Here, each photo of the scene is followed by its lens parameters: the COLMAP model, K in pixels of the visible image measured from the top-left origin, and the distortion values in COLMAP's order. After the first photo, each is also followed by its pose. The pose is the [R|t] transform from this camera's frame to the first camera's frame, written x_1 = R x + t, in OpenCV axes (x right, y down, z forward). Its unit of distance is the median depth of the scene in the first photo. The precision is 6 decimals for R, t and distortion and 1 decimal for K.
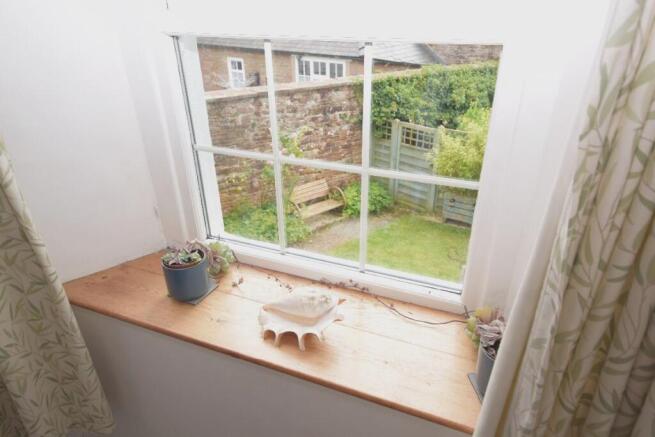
lens RADIAL K [[425.2, 0, 327.9], [0, 425.2, 222.8], [0, 0, 1]] dist [0.006822, 0.000483]
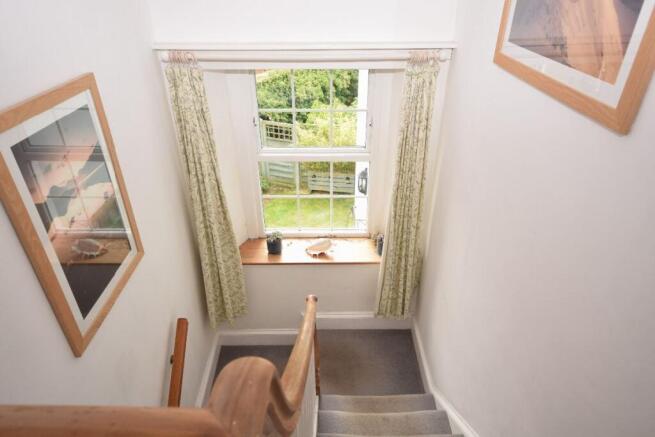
lens RADIAL K [[399.2, 0, 327.7], [0, 399.2, 213.2], [0, 0, 1]] dist [0.028959, 0.000463]
pose [[0.923870, -0.190119, 0.332144, -0.099969], [0.174820, 0.981690, 0.075650, -0.025327], [-0.340445, -0.011825, 0.940190, -0.184219]]
